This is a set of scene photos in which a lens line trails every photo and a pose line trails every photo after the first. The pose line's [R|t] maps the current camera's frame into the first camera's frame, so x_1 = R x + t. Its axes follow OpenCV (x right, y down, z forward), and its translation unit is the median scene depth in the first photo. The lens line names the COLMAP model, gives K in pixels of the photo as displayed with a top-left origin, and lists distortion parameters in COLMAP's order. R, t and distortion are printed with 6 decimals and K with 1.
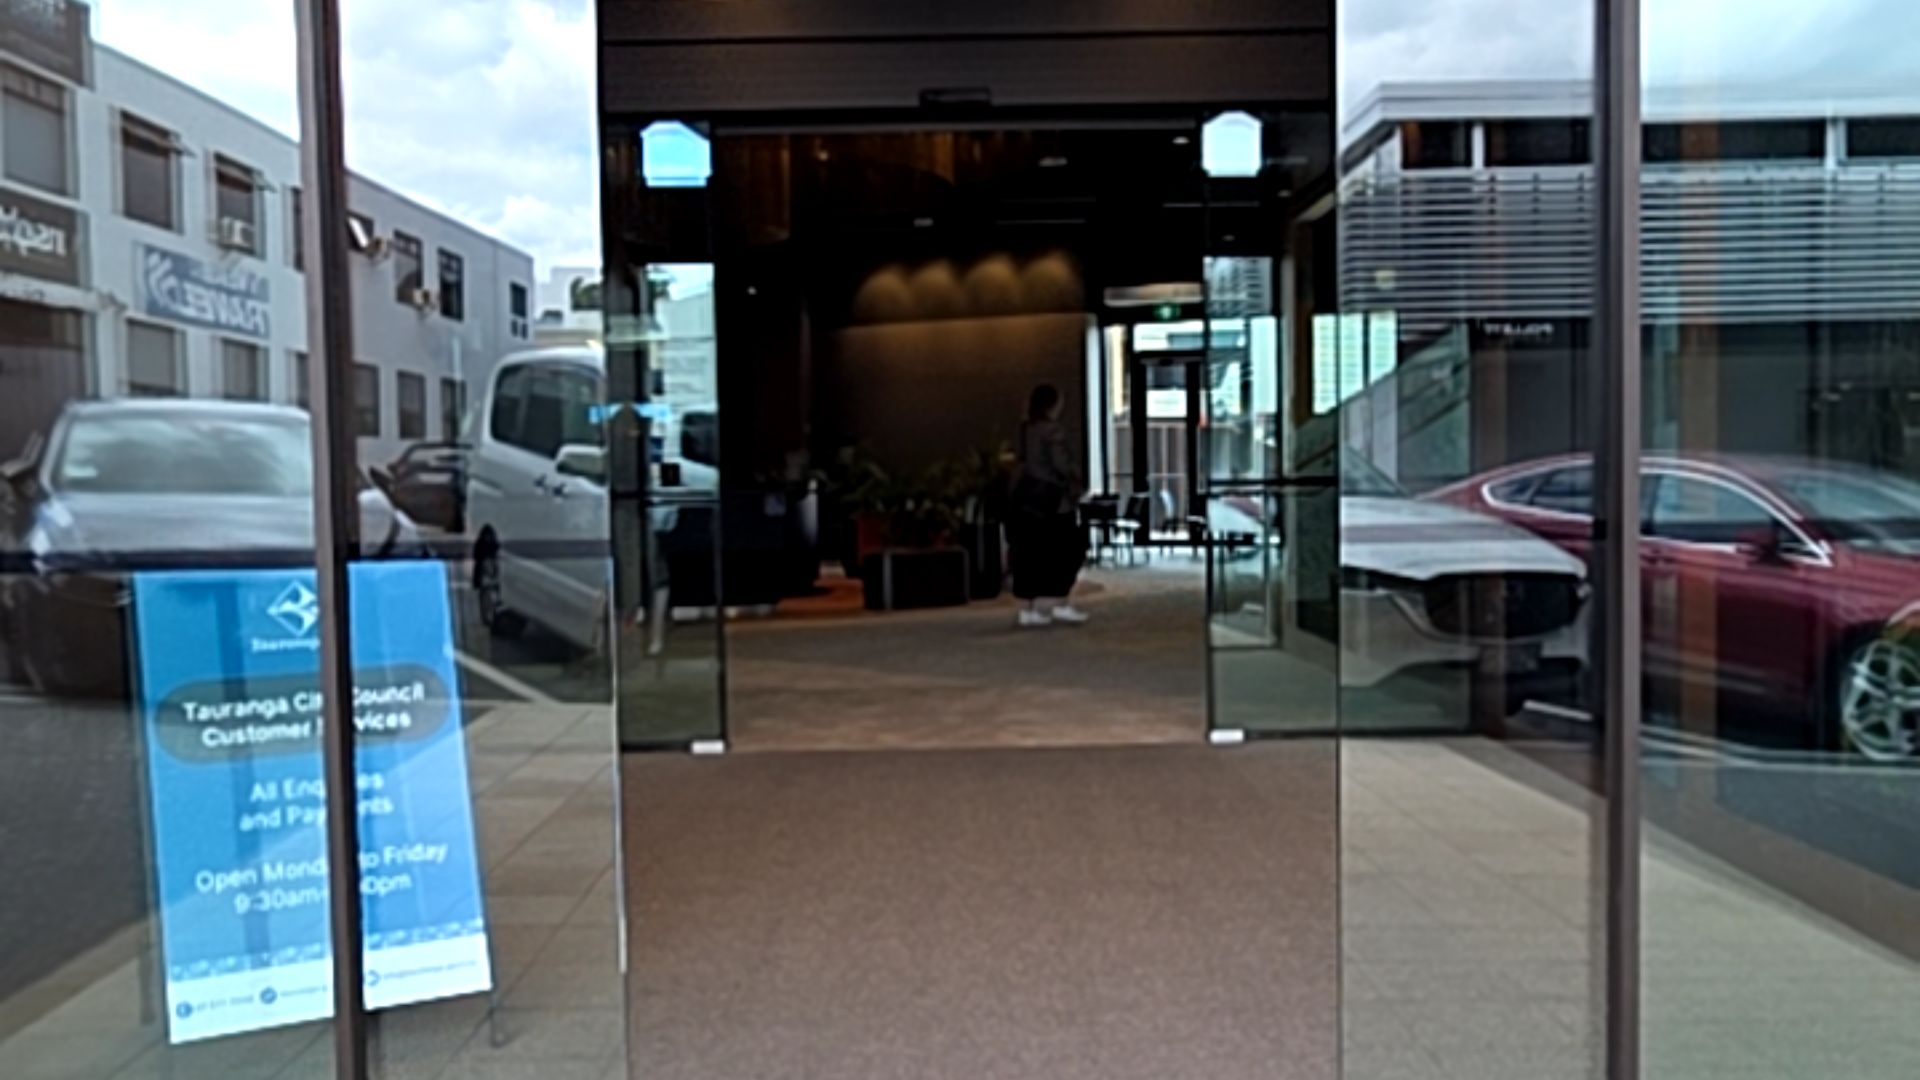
lens RADIAL K [[1740.3, 0, 963.1], [0, 1740.3, 580.9], [0, 0, 1]] dist [-0.012318, 0.040093]
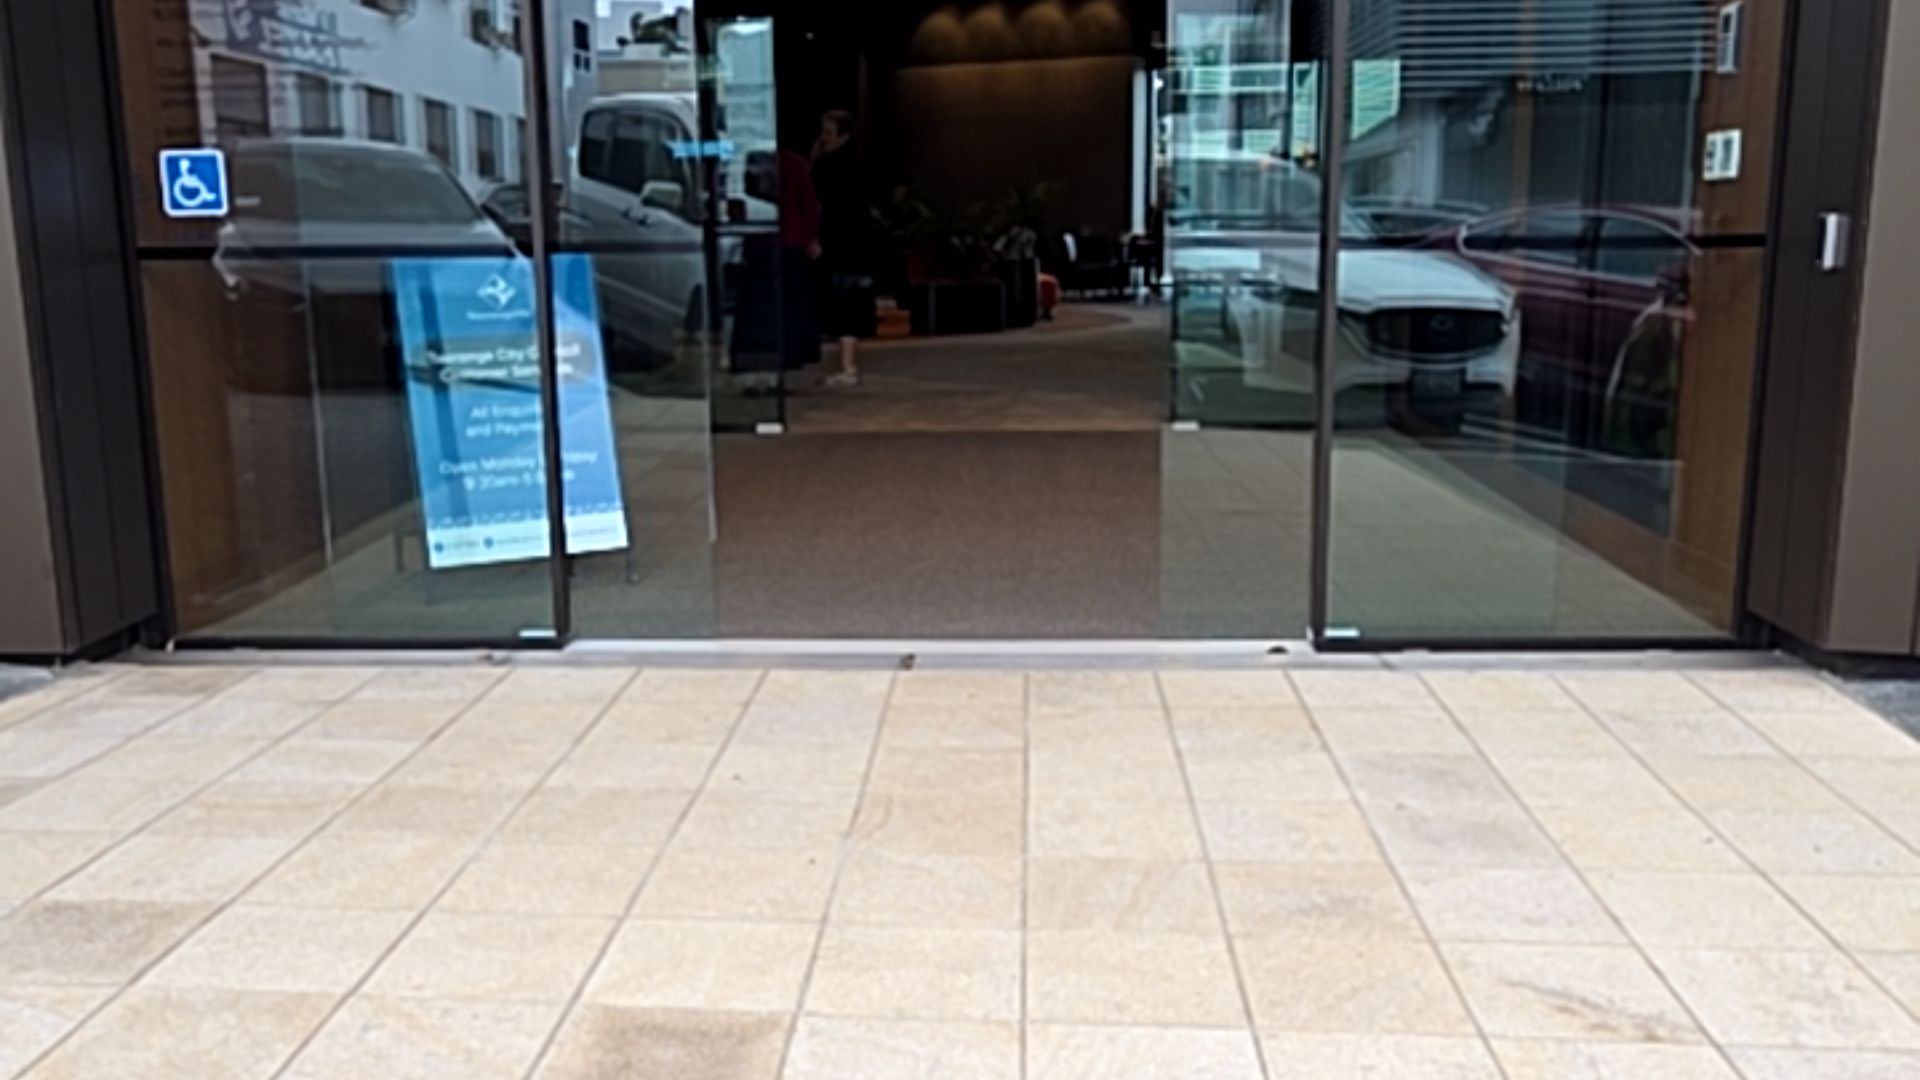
lens RADIAL K [[1740.3, 0, 963.1], [0, 1740.3, 580.9], [0, 0, 1]] dist [-0.012318, 0.040093]
pose [[0.999277, 0.015314, -0.034795, 0.024530], [-0.010090, 0.989289, 0.145618, 0.012799], [0.036653, -0.145161, 0.988729, -0.162038]]
